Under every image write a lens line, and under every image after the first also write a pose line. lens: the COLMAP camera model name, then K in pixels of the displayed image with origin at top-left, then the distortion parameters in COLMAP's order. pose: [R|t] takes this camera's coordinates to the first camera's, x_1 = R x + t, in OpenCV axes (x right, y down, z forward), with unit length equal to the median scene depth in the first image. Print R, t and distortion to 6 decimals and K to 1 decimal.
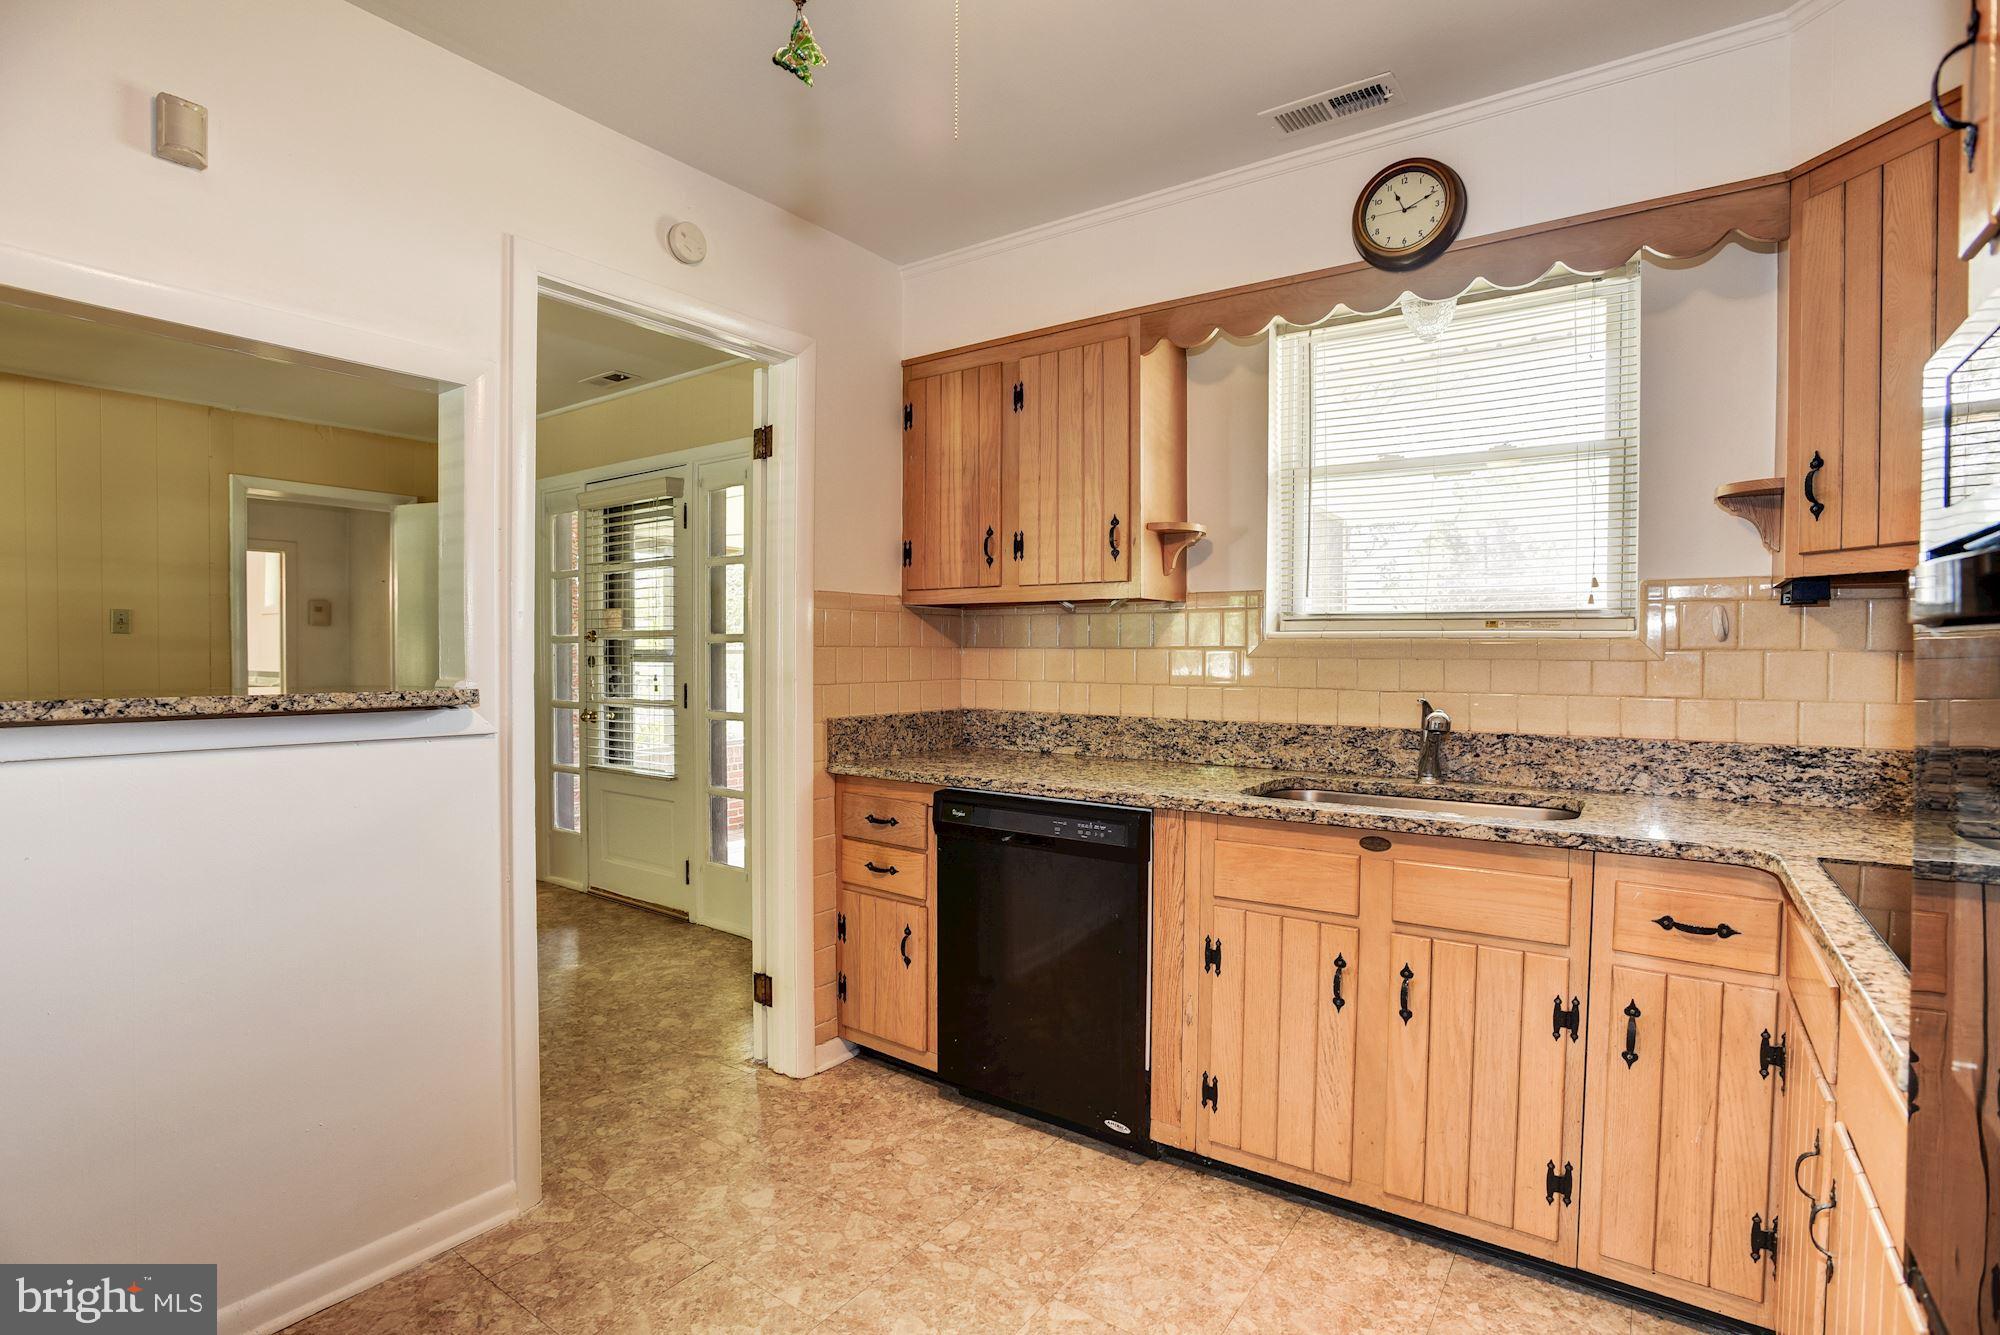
lens RADIAL K [[955.7, 0, 1011.2], [0, 955.7, 675.9], [0, 0, 1]] dist [-0.046977, 0.012081]
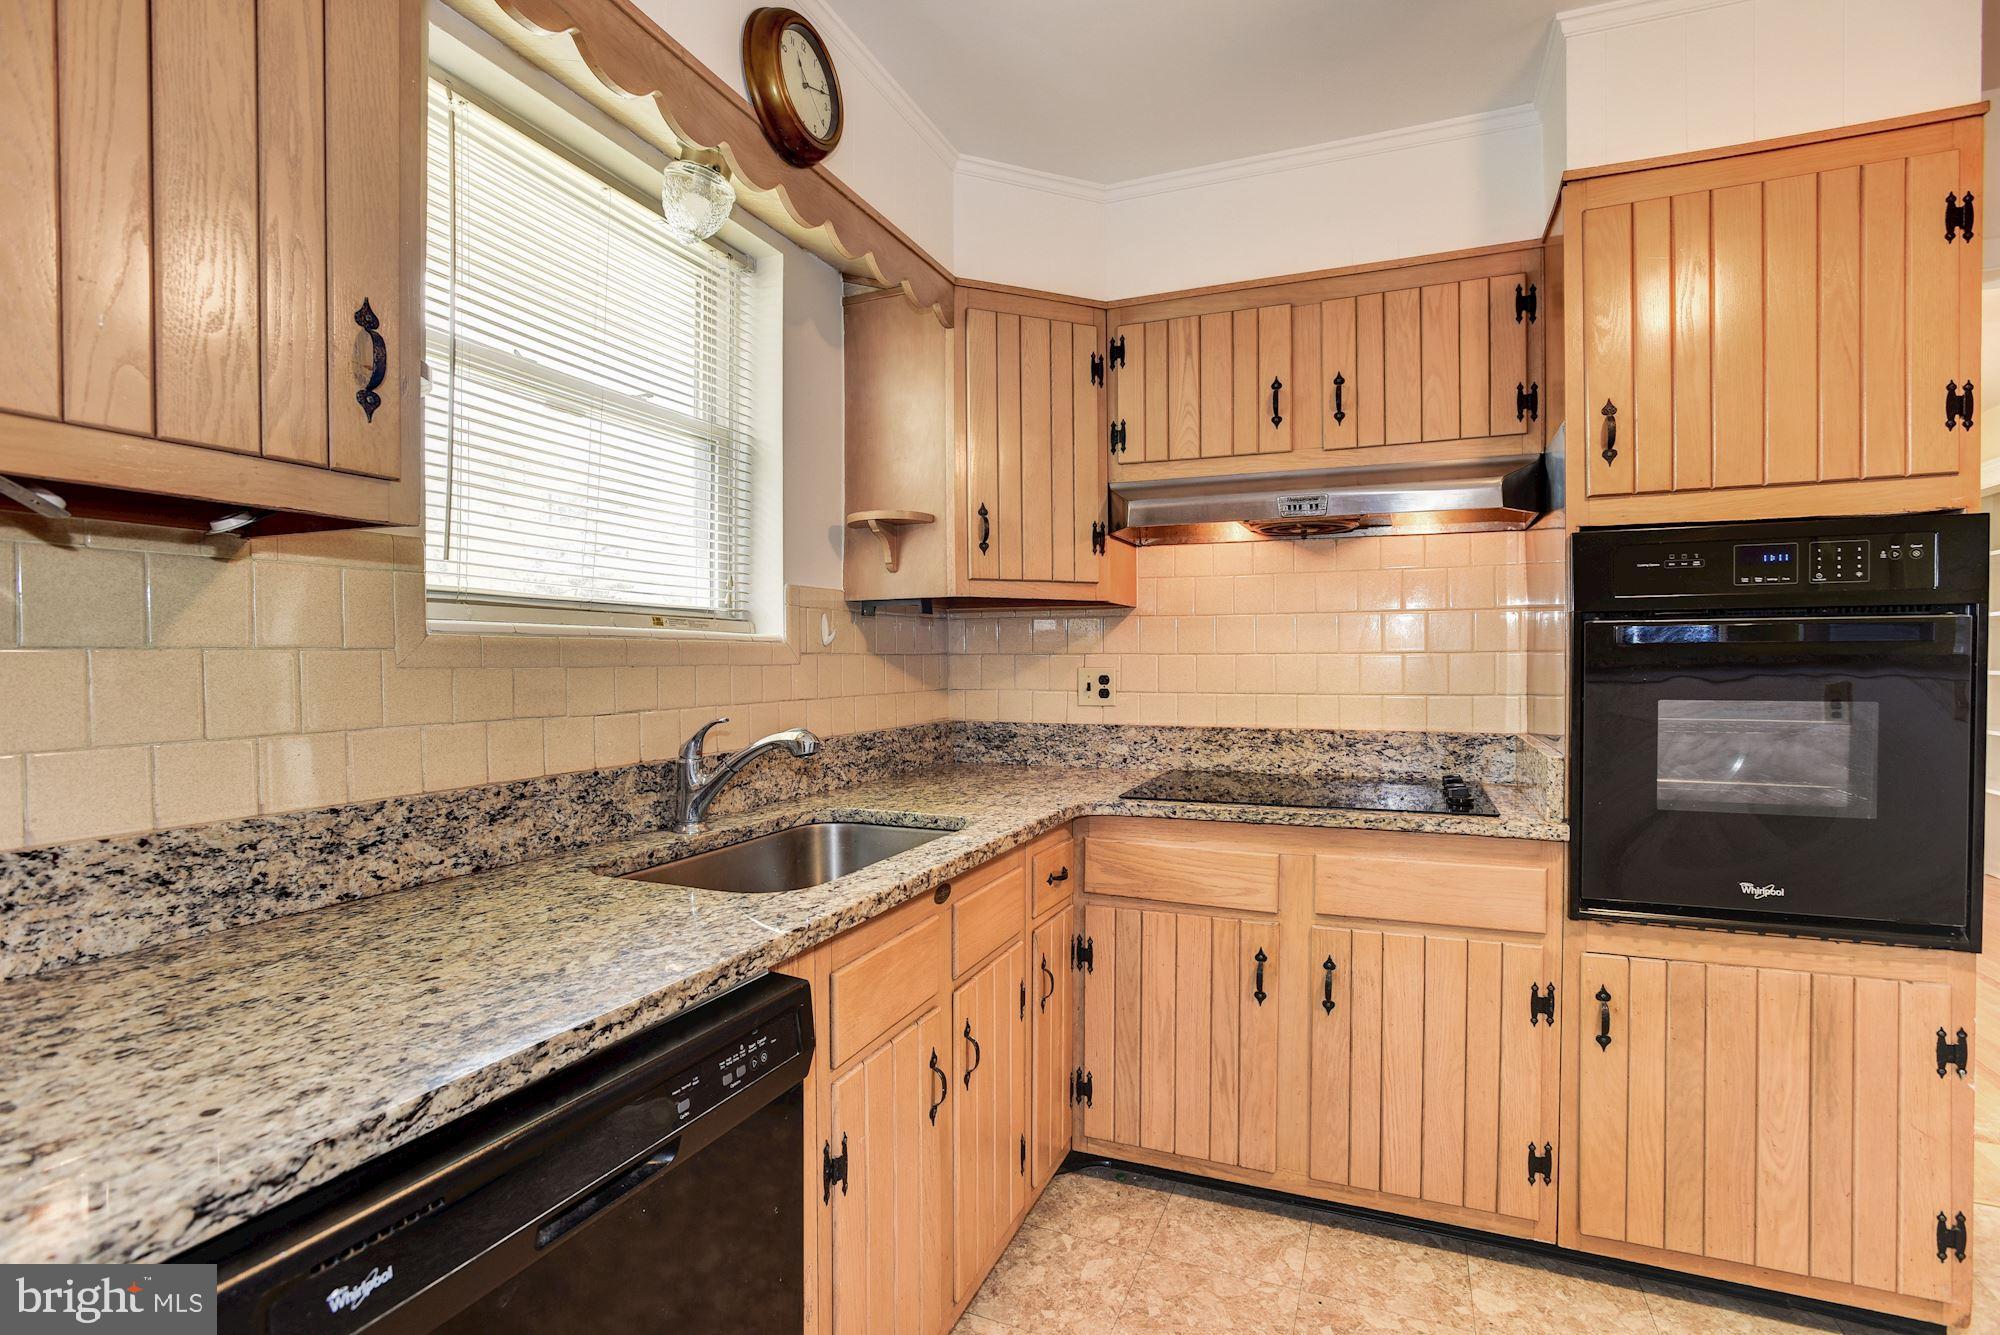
lens RADIAL K [[956.5, 0, 985.0], [0, 956.5, 676.0], [0, 0, 1]] dist [-0.034962, 0.013578]
pose [[-0.198920, -0.019350, 0.979825, -0.345680], [0.024421, 0.999397, 0.024695, -0.022423], [-0.979711, 0.028841, -0.198327, 0.931447]]
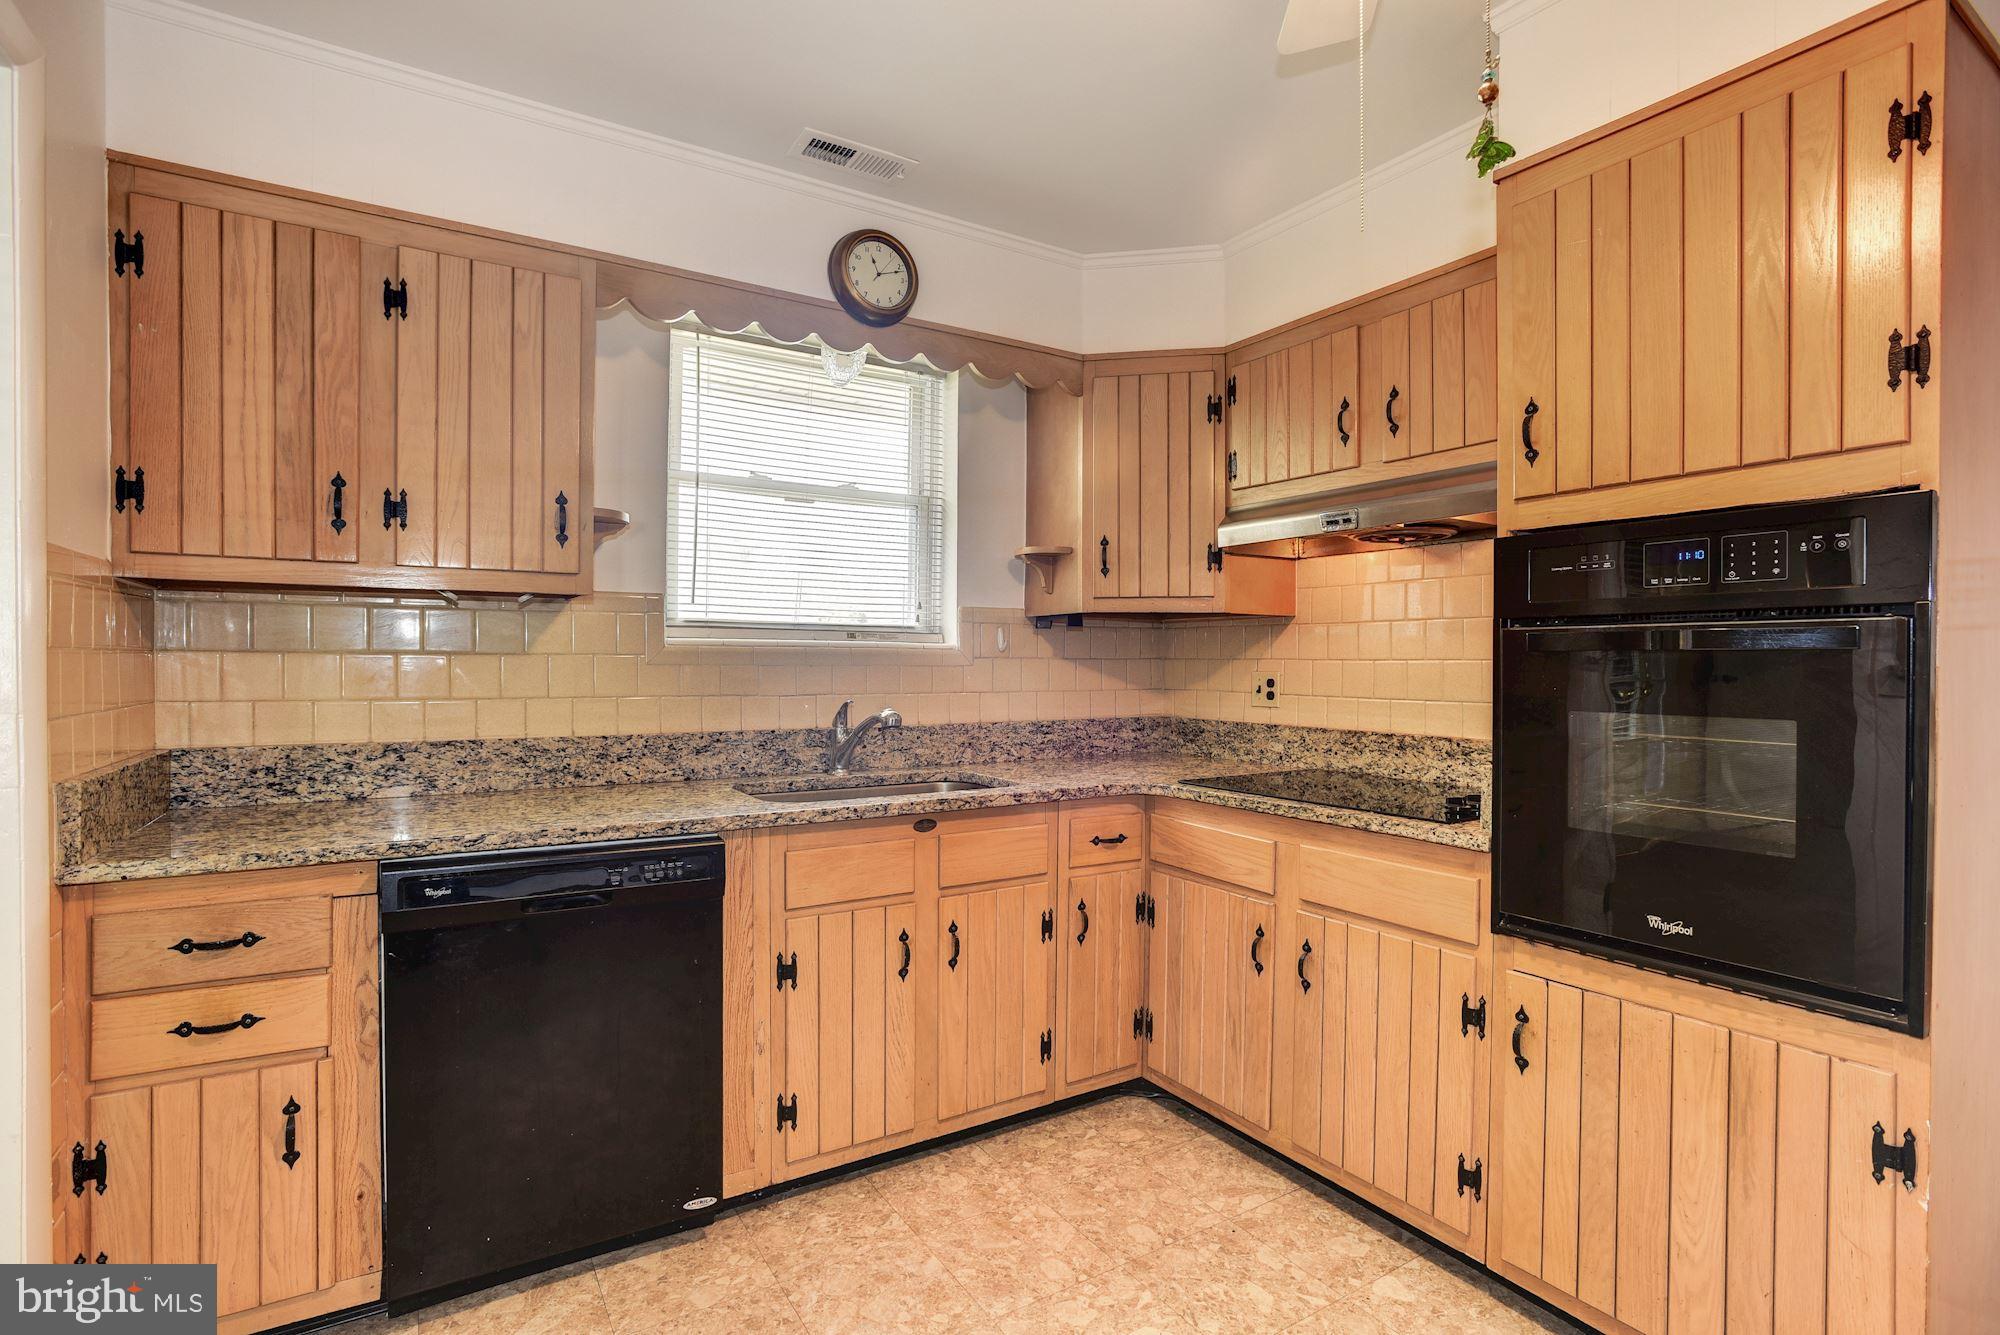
lens RADIAL K [[956.5, 0, 980.5], [0, 956.5, 673.2], [0, 0, 1]] dist [-0.034962, 0.013578]
pose [[0.408193, -0.012798, 0.912806, -0.543612], [0.017767, 0.999824, 0.006073, -0.012452], [-0.912723, 0.013739, 0.408349, 0.380588]]
